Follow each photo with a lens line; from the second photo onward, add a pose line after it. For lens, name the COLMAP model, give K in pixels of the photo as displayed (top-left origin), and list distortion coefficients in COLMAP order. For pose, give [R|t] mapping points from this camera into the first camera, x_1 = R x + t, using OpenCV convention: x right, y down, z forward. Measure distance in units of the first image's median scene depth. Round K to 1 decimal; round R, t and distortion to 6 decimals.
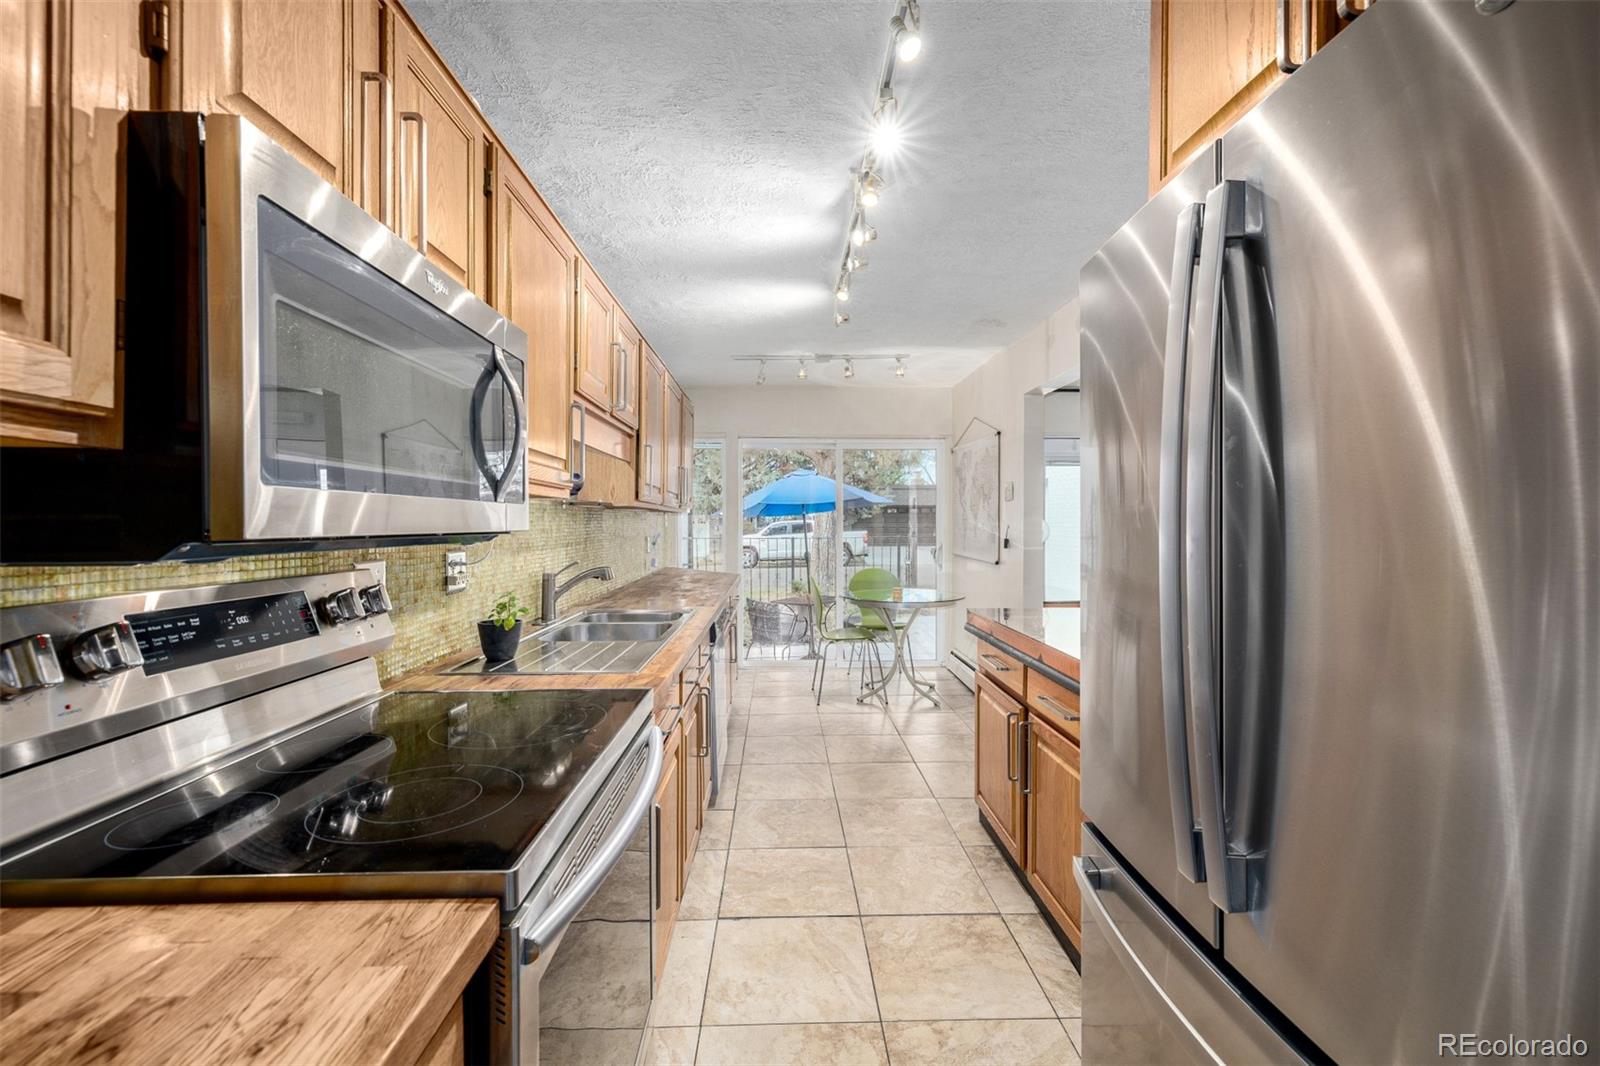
lens RADIAL K [[670.0, 0, 798.6], [0, 670.0, 529.8], [0, 0, 1]] dist [-0.001263, 0.000816]
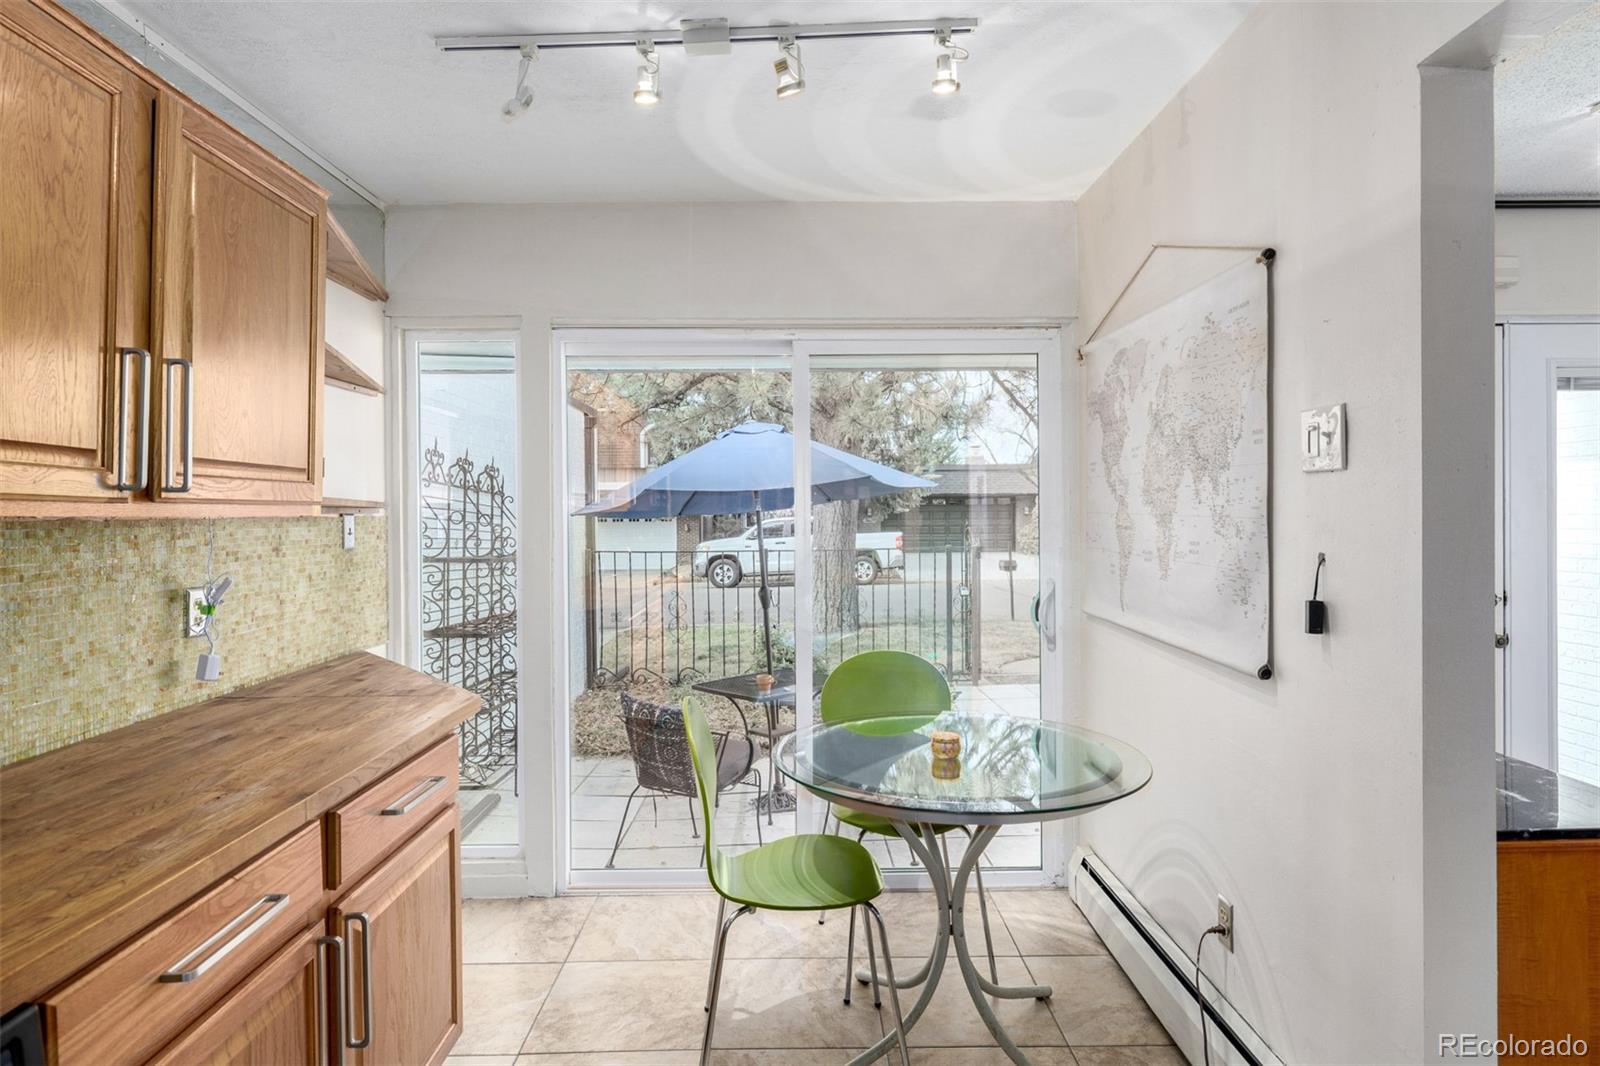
lens RADIAL K [[904.9, 0, 801.0], [0, 904.9, 524.7], [0, 0, 1]] dist [-0.000176, -0.000133]
pose [[0.999875, -0.006218, -0.014545, 0.054171], [0.006166, 0.999974, -0.003620, -0.011729], [0.014567, 0.003530, 0.999888, 0.356063]]
